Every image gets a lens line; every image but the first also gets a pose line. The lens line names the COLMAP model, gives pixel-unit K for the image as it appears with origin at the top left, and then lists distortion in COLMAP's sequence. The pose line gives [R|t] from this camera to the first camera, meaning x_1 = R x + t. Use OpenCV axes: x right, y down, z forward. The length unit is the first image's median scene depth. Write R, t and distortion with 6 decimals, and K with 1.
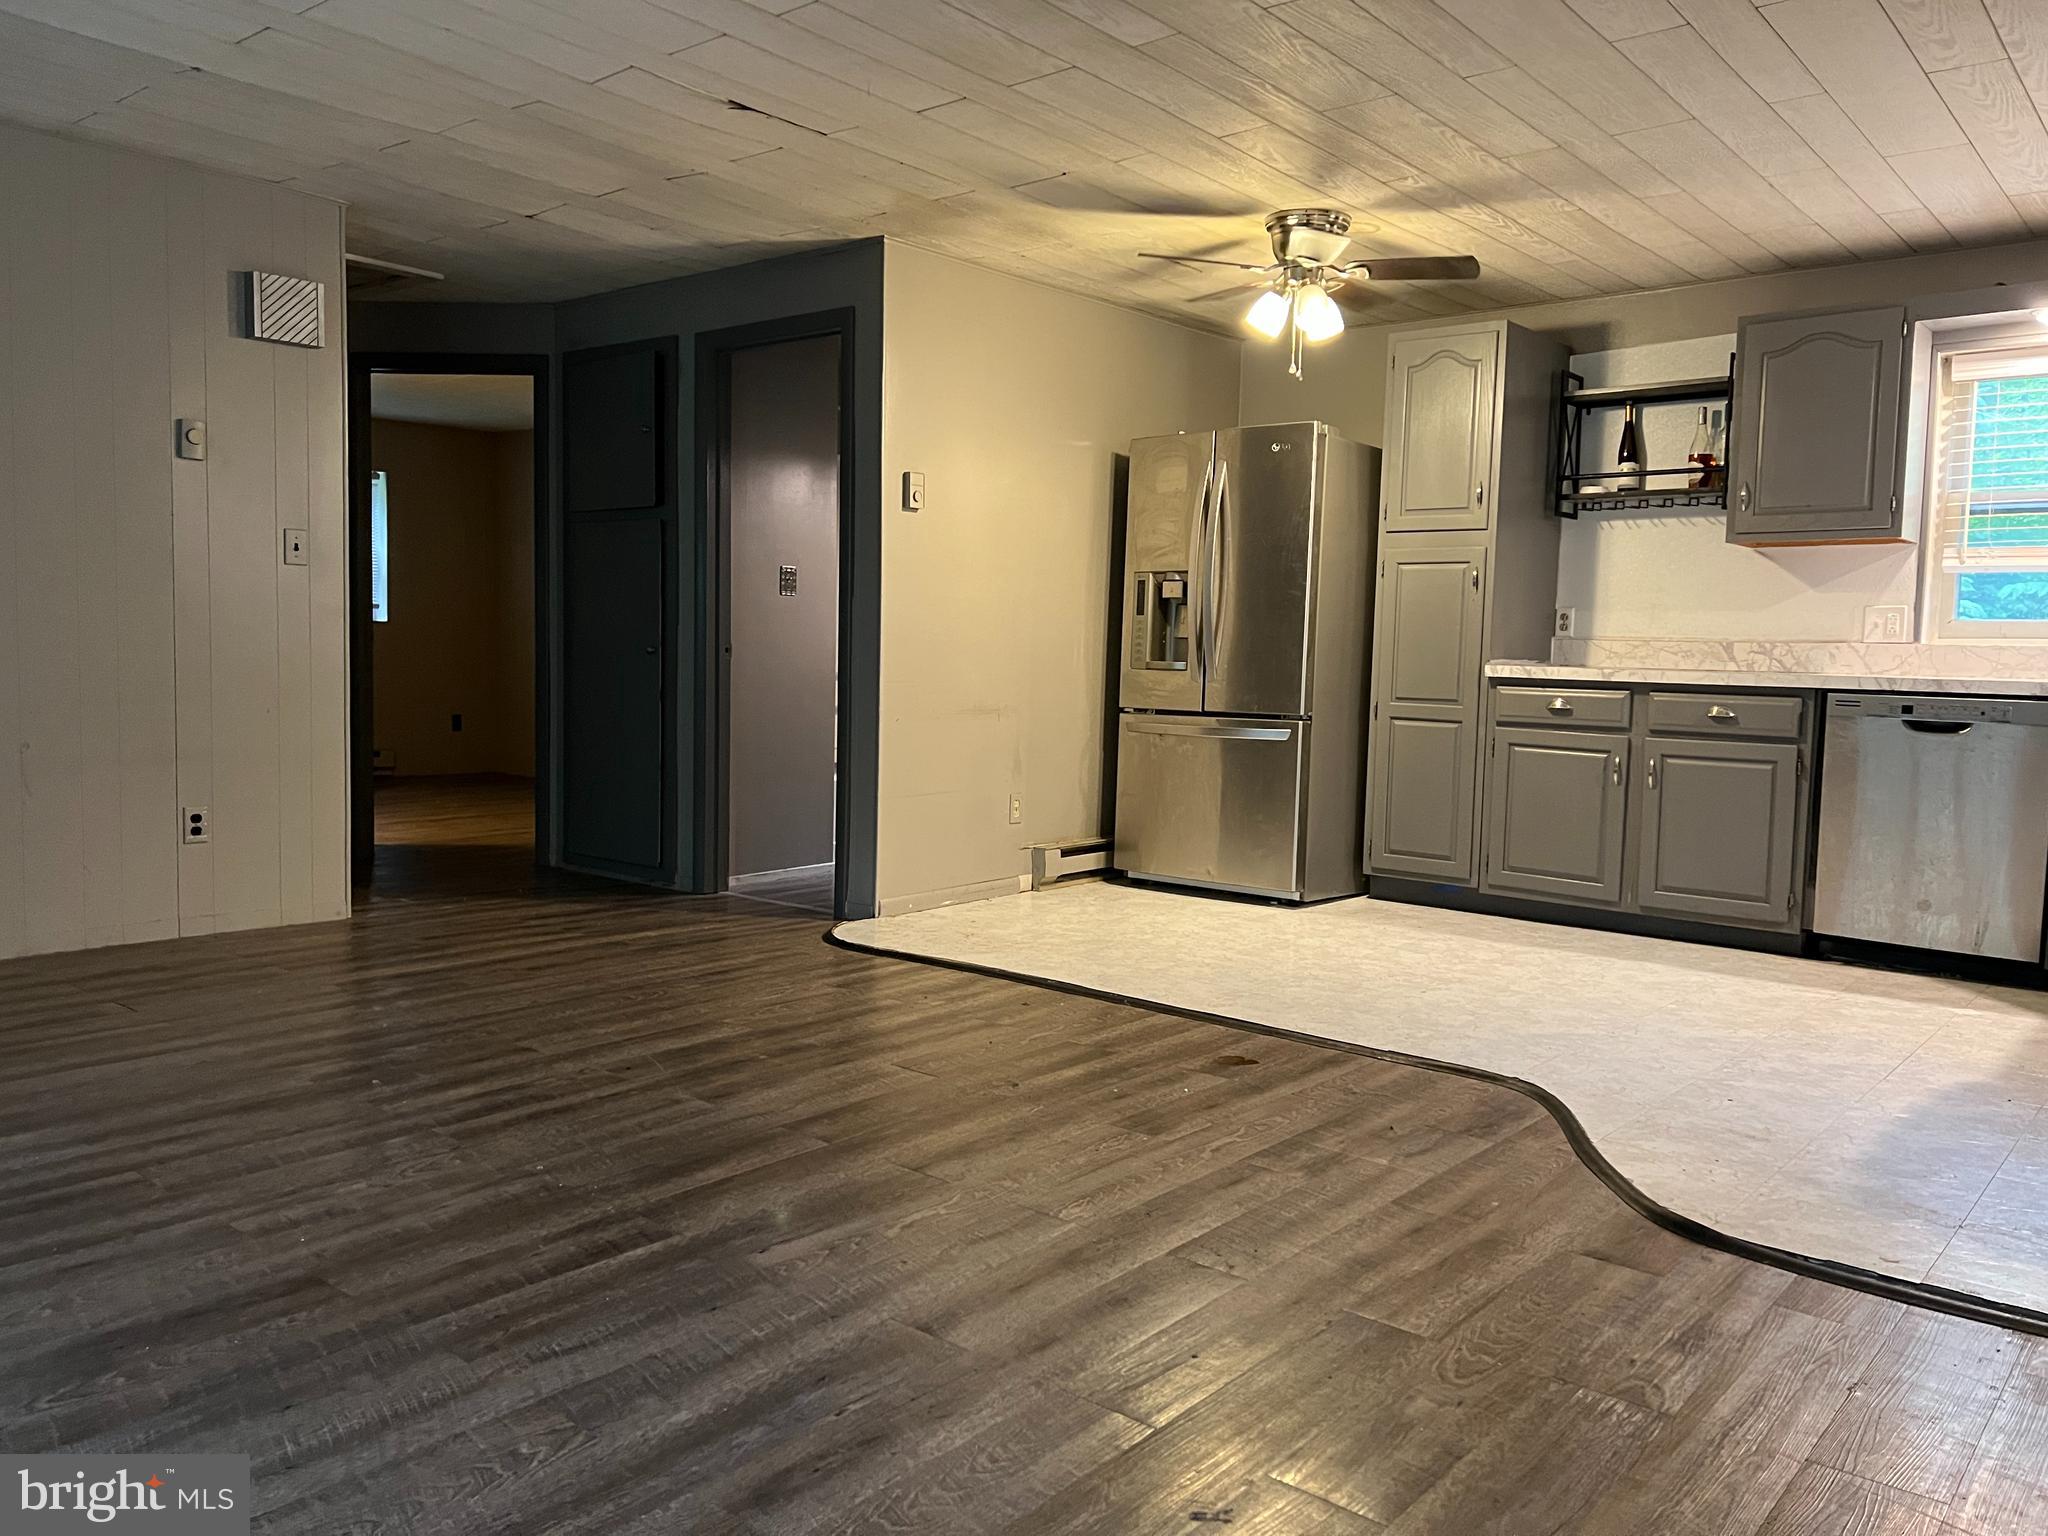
lens RADIAL K [[1537.9, 0, 1027.9], [0, 1537.9, 764.1], [0, 0, 1]] dist [0.034762, -0.013373]
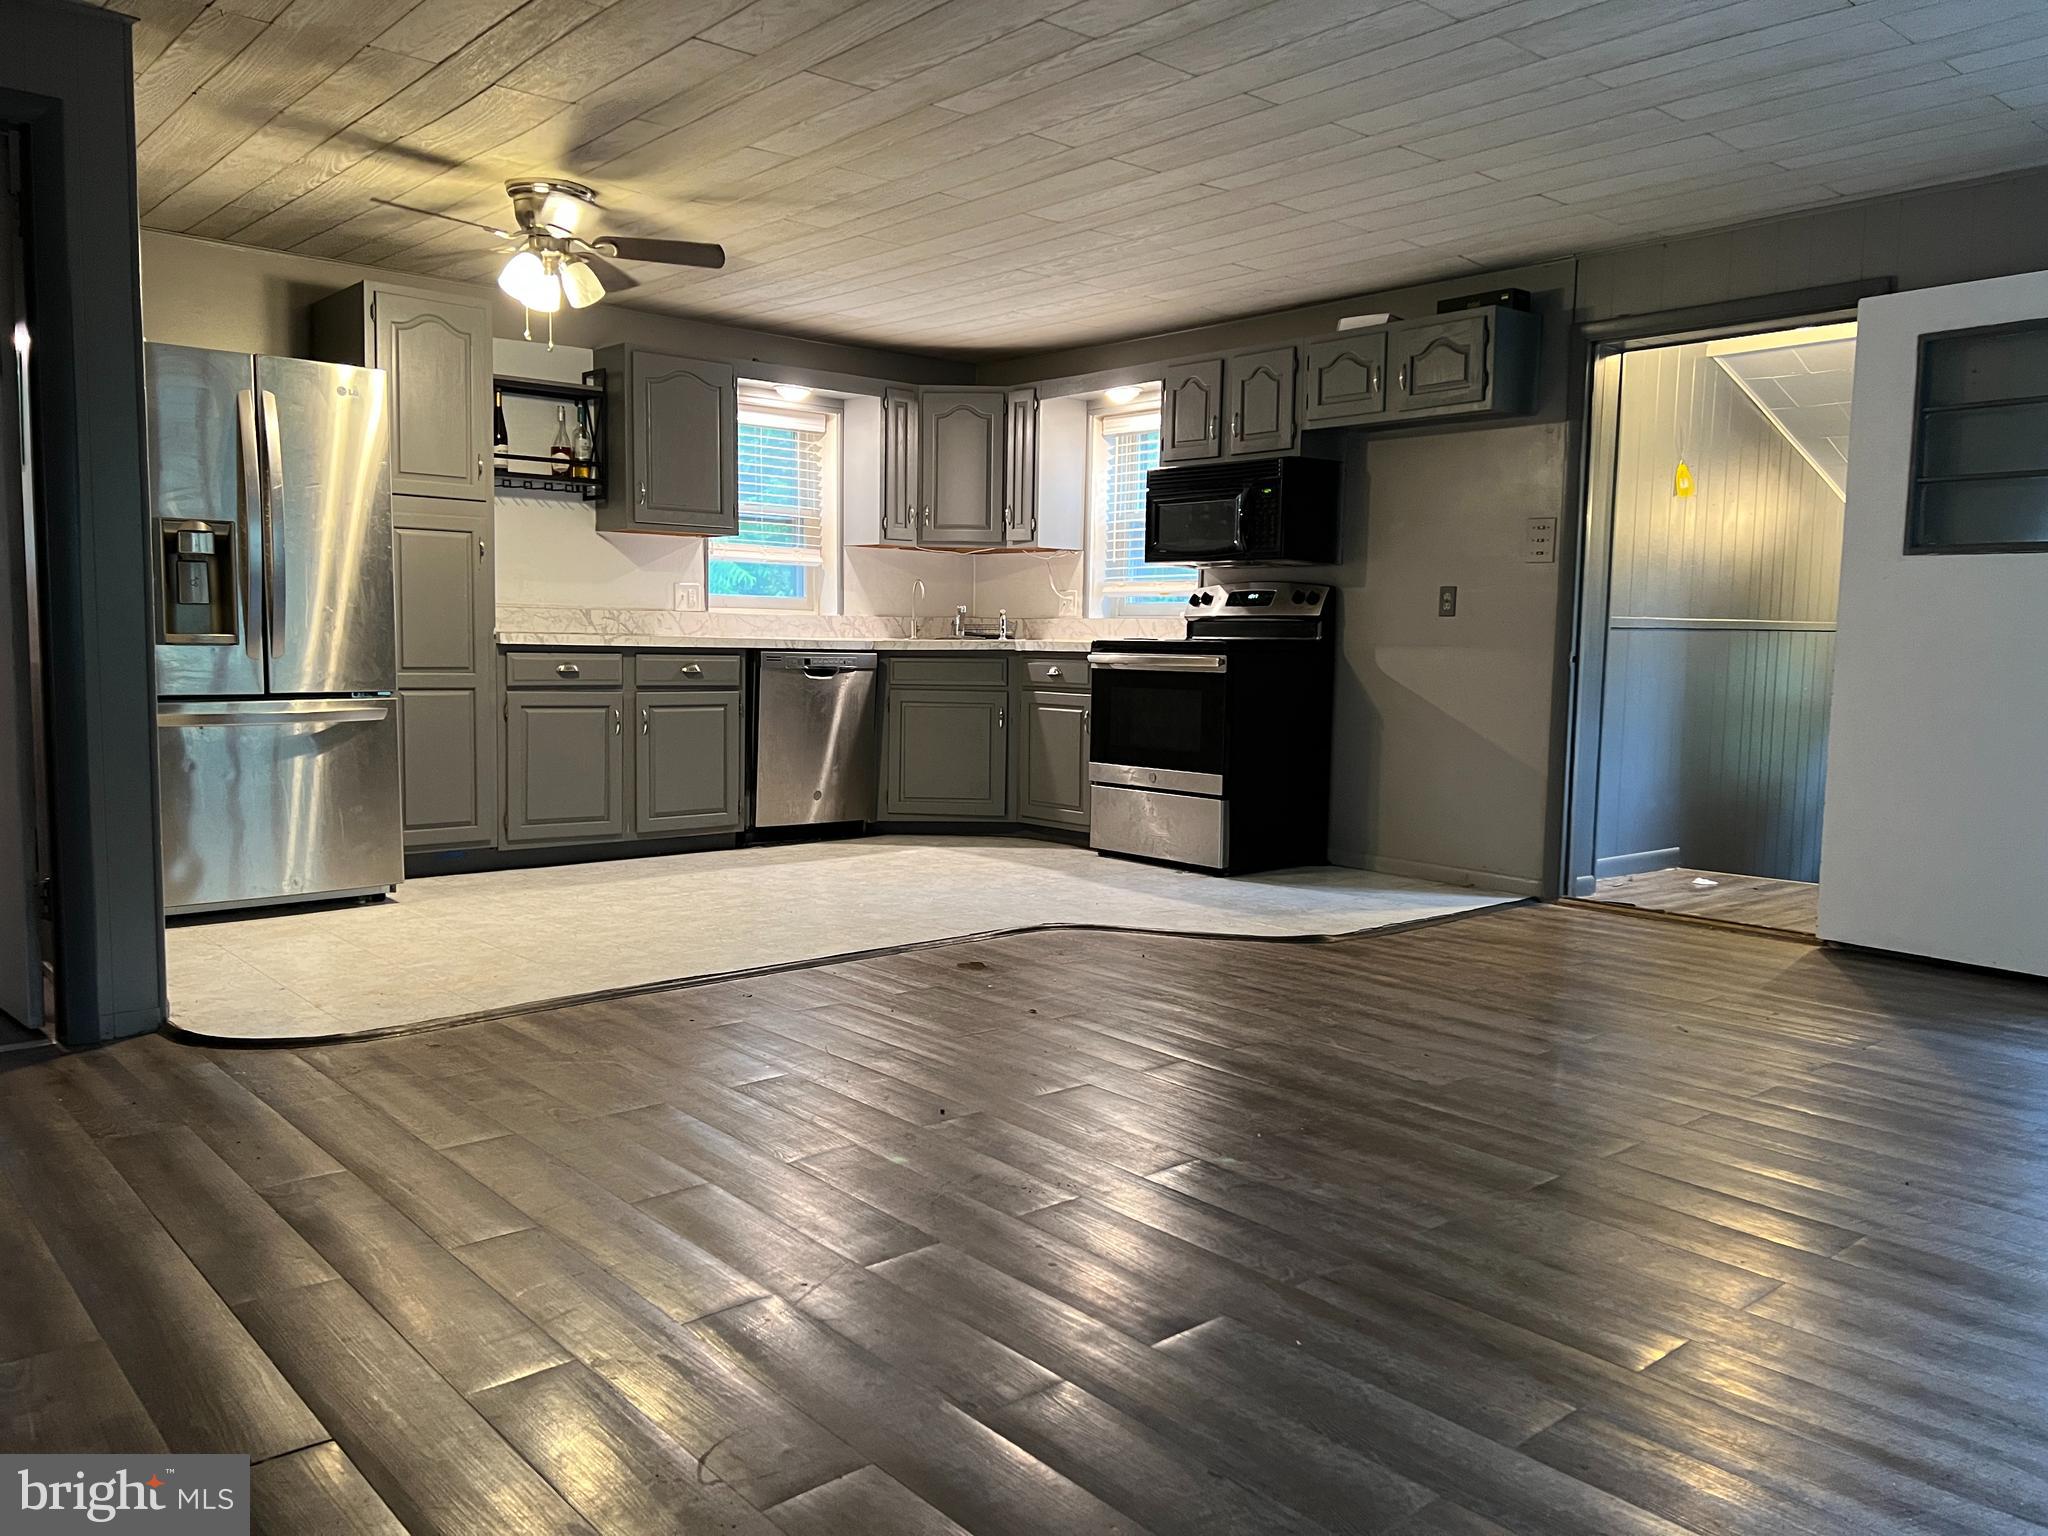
lens RADIAL K [[1537.9, 0, 1027.7], [0, 1537.9, 770.8], [0, 0, 1]] dist [0.034762, -0.013373]
pose [[0.153107, -0.110354, 0.982029, -0.720928], [0.059764, 0.992960, 0.102264, -0.060090], [-0.986401, 0.043033, 0.158624, 0.511777]]
